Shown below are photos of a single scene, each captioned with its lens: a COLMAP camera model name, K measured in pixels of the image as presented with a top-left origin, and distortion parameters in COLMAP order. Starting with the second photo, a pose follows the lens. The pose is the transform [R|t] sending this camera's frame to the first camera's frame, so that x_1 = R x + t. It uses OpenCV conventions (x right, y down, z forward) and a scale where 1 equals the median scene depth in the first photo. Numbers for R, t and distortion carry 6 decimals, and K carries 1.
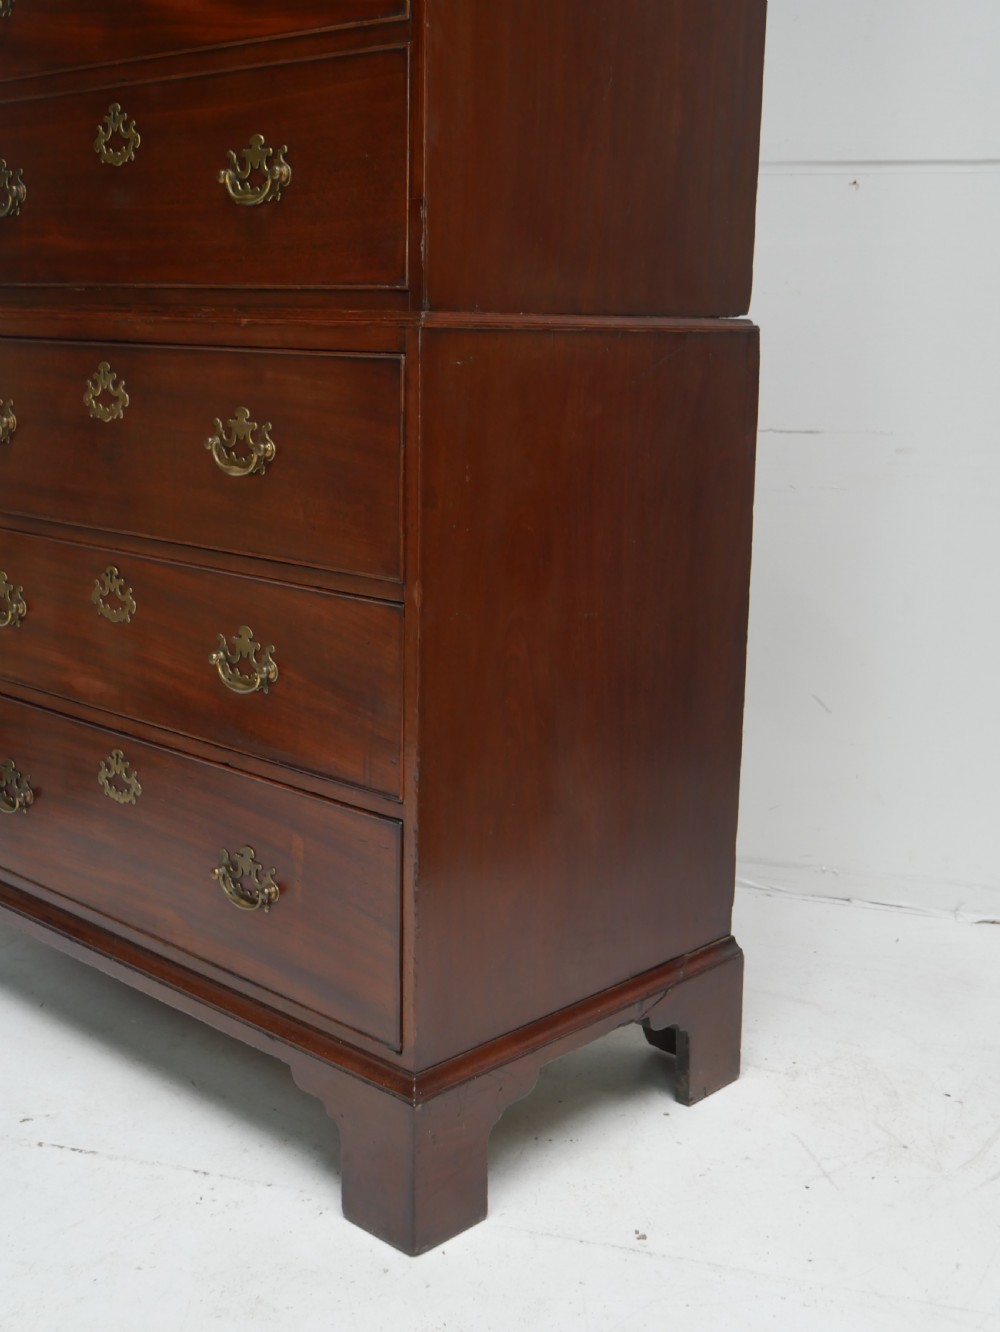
lens RADIAL K [[1629.5, 0, 491.6], [0, 1629.5, 666.9], [0, 0, 1]] dist [0.023754, -0.022391]
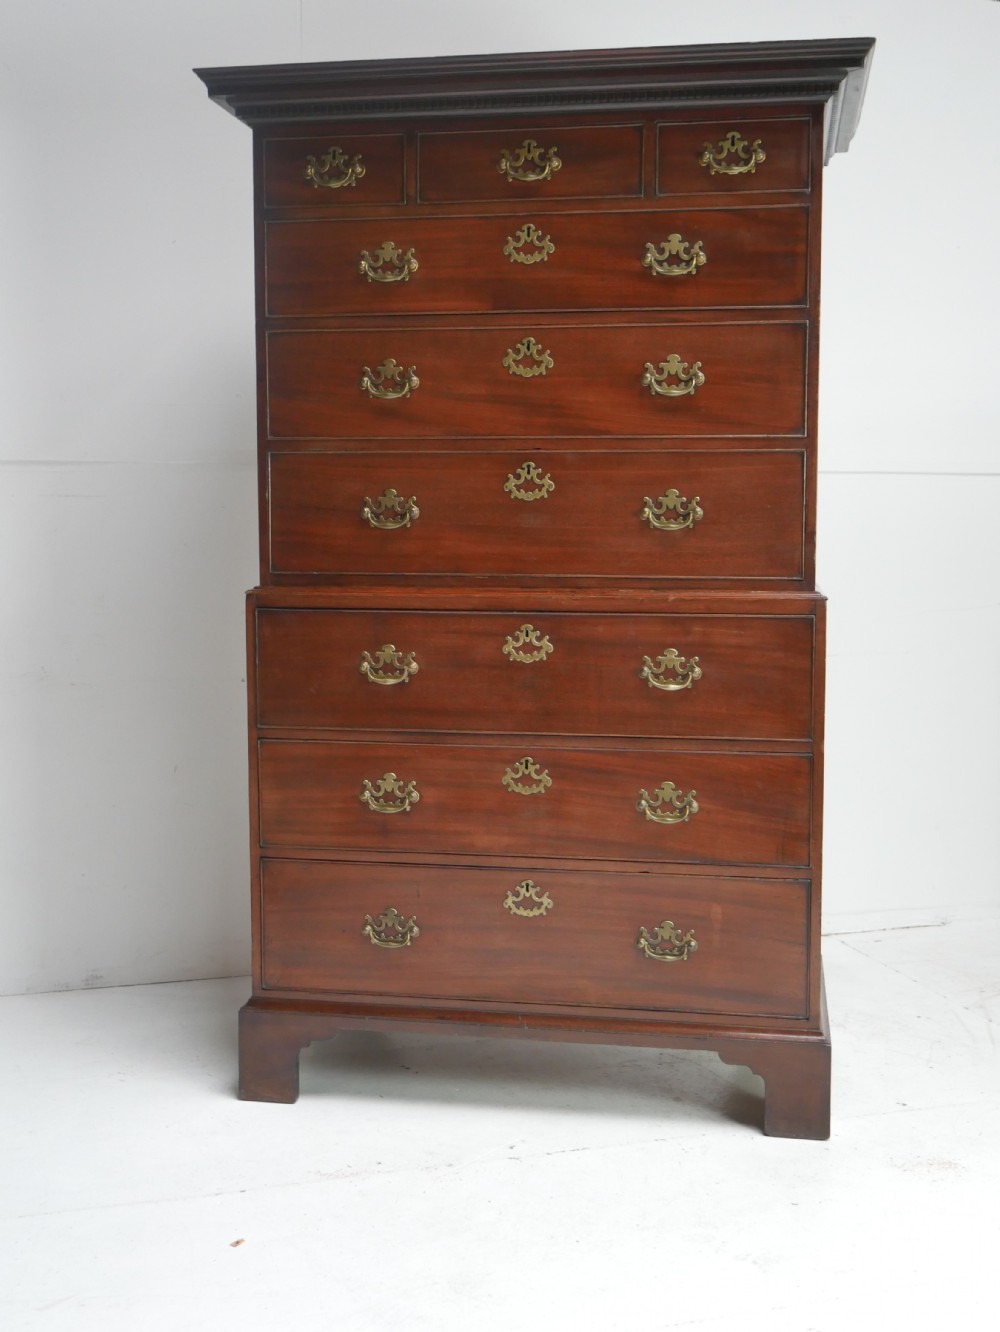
lens RADIAL K [[1629.5, 0, 491.6], [0, 1629.5, 666.9], [0, 0, 1]] dist [0.023754, -0.022391]
pose [[0.835998, -0.069536, 0.544308, -1.113333], [0.128290, 0.989216, -0.070666, -0.043618], [-0.533525, 0.128906, 0.835904, -0.261938]]
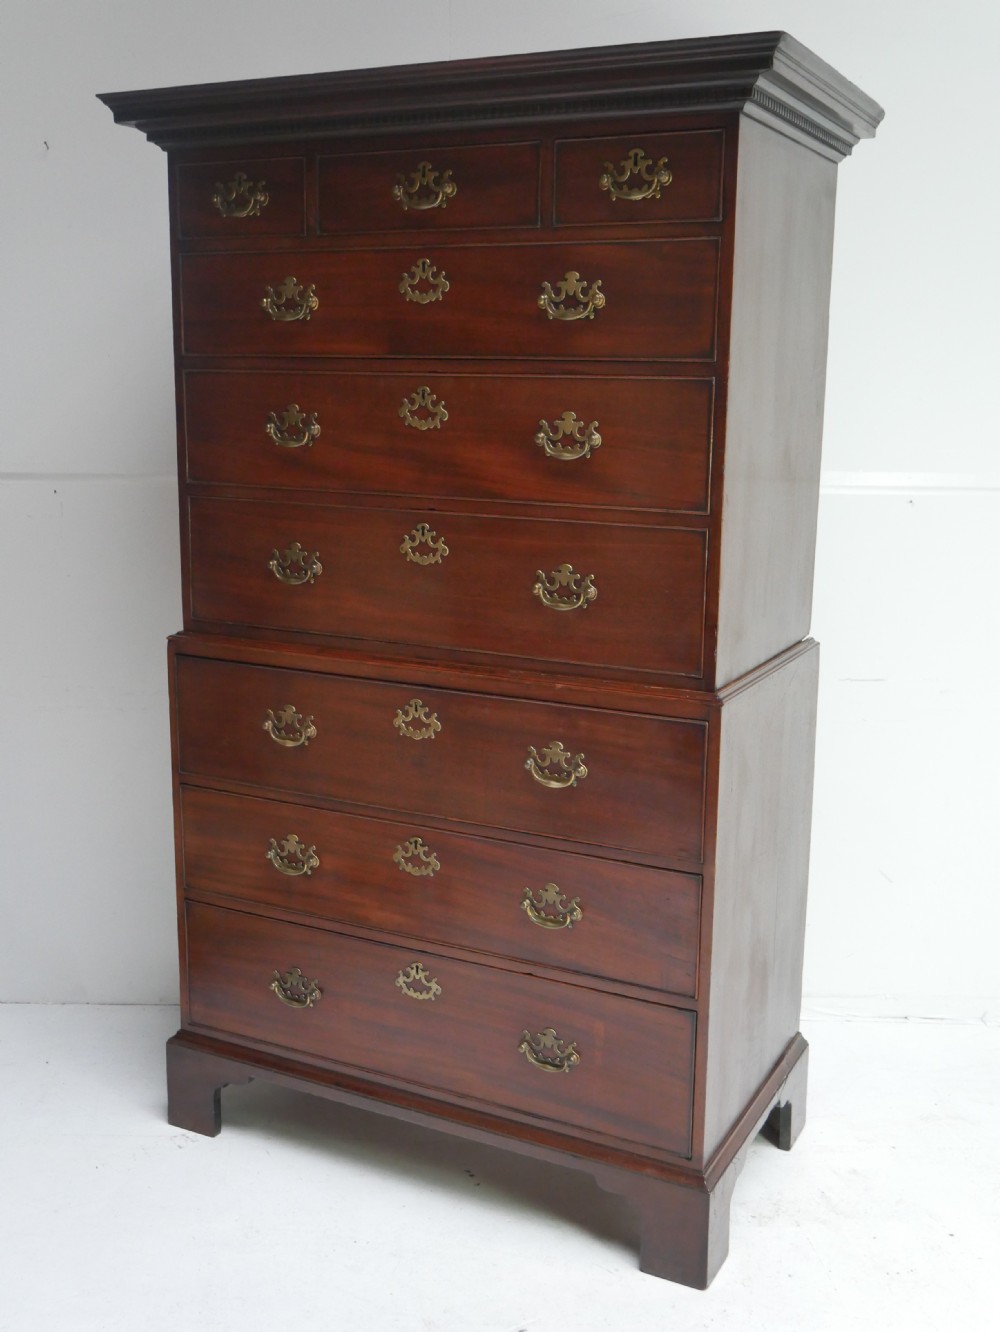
lens RADIAL K [[1431.0, 0, 493.4], [0, 1431.0, 672.2], [0, 0, 1]] dist [0.013527, -0.000010]
pose [[0.960251, -0.063362, 0.271853, -0.515405], [0.063245, 0.997956, 0.009203, -0.219575], [-0.271880, 0.008356, 0.962295, -0.221792]]
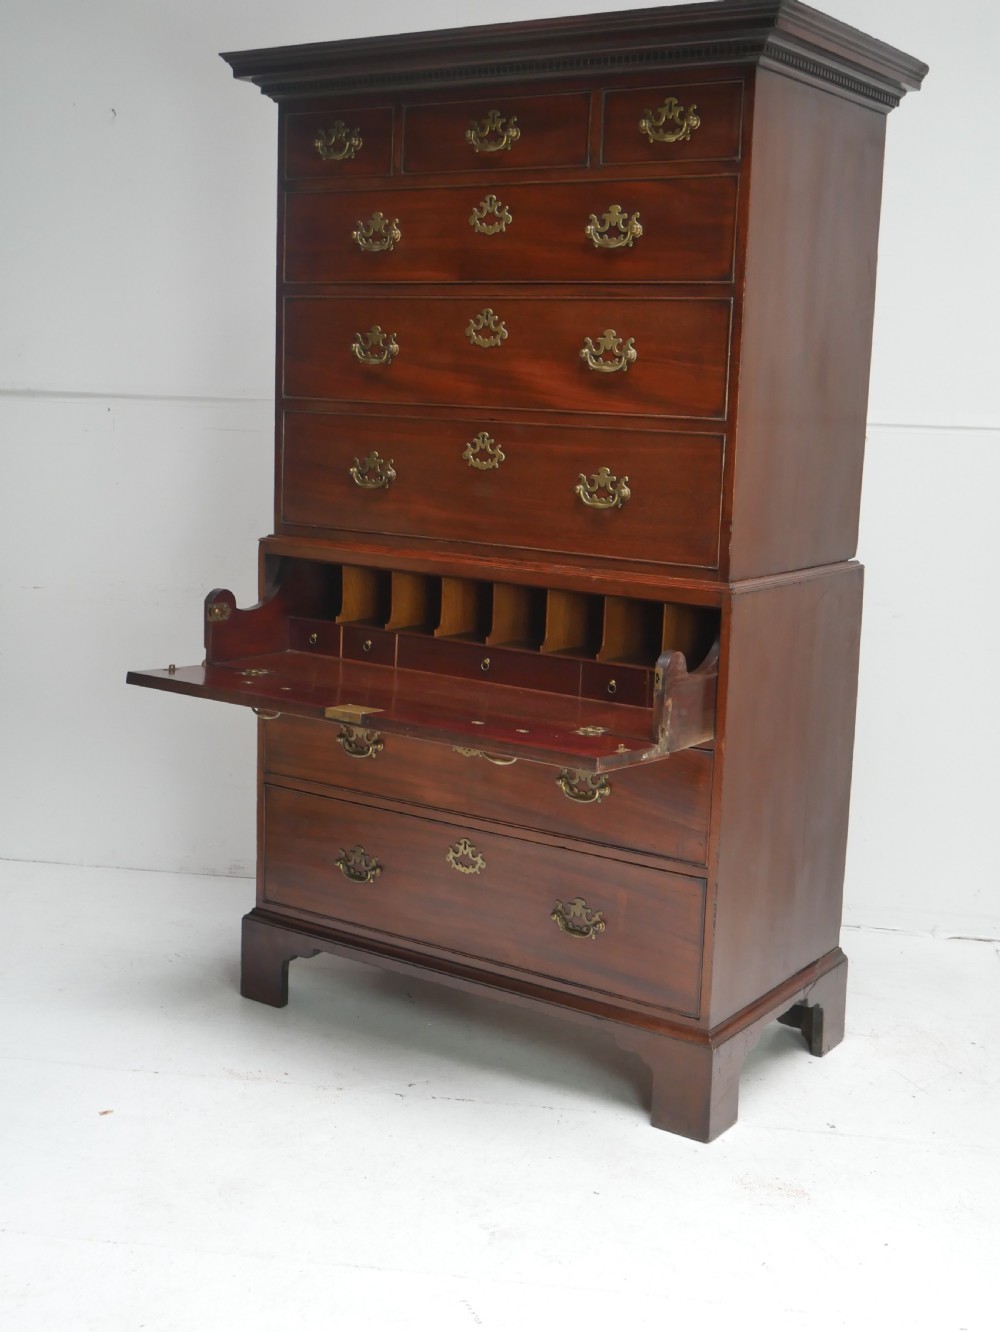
lens RADIAL K [[1682.5, 0, 496.1], [0, 1682.5, 667.6], [0, 0, 1]] dist [-0.007334, 0.000315]
pose [[0.987904, -0.013097, 0.154515, -0.469078], [0.018179, 0.999338, -0.031521, -0.063410], [-0.154000, 0.033949, 0.987487, -0.601935]]
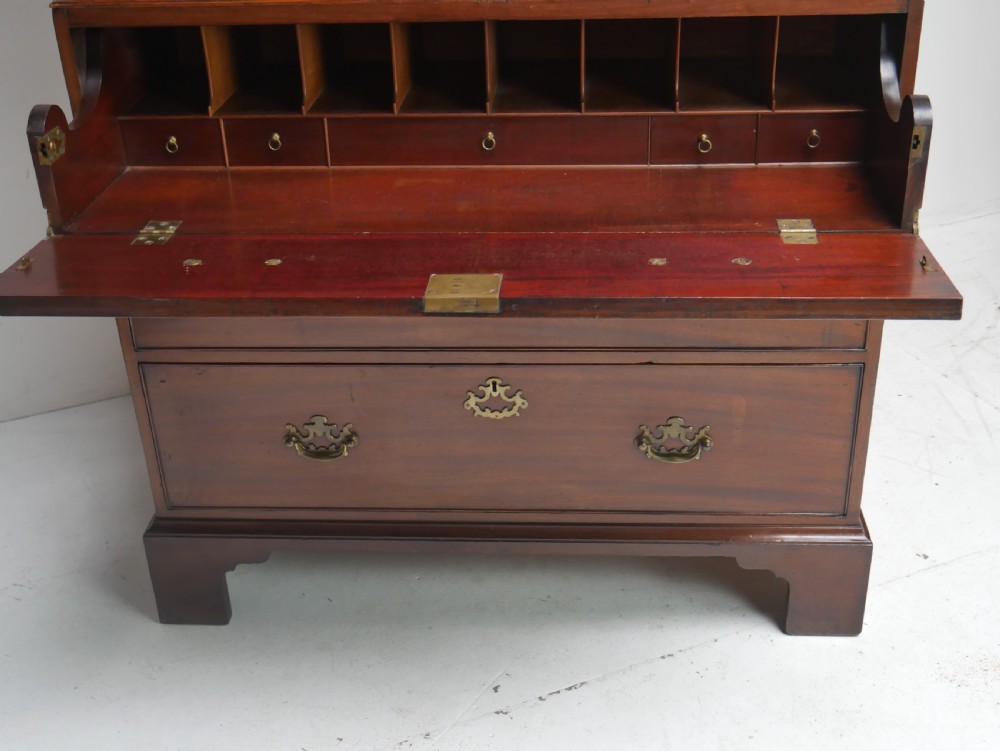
lens RADIAL K [[1223.3, 0, 500.0], [0, 1223.3, 375.5], [0, 0, 1]] dist [0.023754, -0.022391]
pose [[0.768245, -0.349306, 0.536456, -0.725400], [0.180775, 0.922279, 0.341646, -0.257345], [-0.614101, -0.165490, 0.771682, 0.358049]]
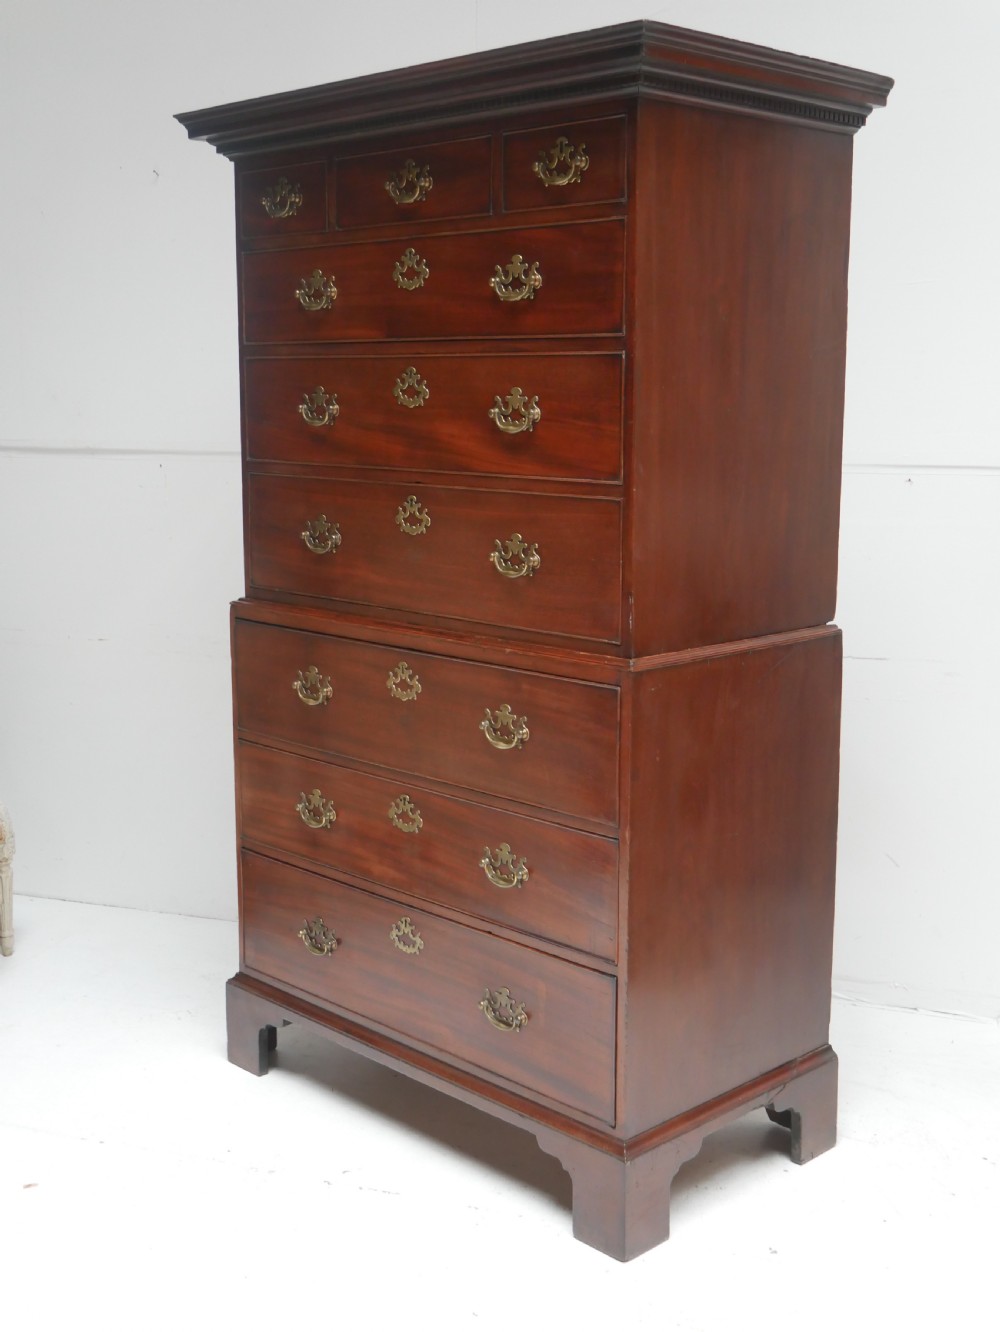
lens RADIAL K [[1629.5, 0, 491.6], [0, 1629.5, 666.9], [0, 0, 1]] dist [0.023754, -0.022391]
pose [[0.998875, -0.009541, -0.046453, -0.086781], [0.007767, 0.999239, -0.038218, -0.125128], [0.046782, 0.037815, 0.998189, -0.500737]]
